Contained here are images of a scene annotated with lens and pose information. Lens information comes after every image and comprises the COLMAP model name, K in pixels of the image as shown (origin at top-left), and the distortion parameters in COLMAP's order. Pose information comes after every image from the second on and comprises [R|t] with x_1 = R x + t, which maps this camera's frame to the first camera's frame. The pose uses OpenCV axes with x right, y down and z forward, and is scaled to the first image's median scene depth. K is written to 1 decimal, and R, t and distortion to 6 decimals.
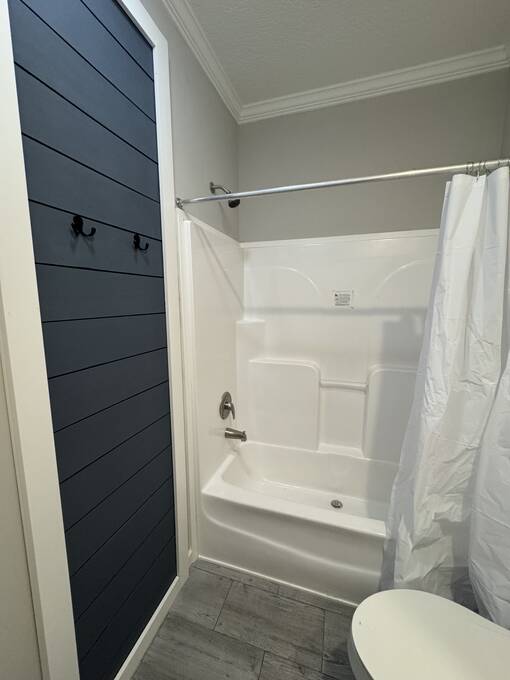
lens RADIAL K [[270.7, 0, 255.4], [0, 270.7, 340.5], [0, 0, 1]] dist [-0.005099, 0.000763]
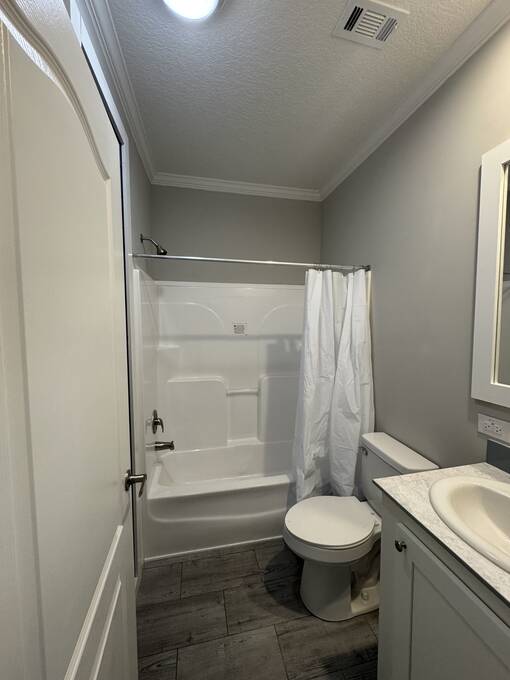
lens RADIAL K [[270.7, 0, 255.4], [0, 270.7, 340.5], [0, 0, 1]] dist [-0.005099, 0.000763]
pose [[0.869388, -0.030378, 0.493195, -0.350005], [0.063348, 0.996724, -0.050274, -0.022744], [-0.490052, 0.074950, 0.868465, -0.275859]]
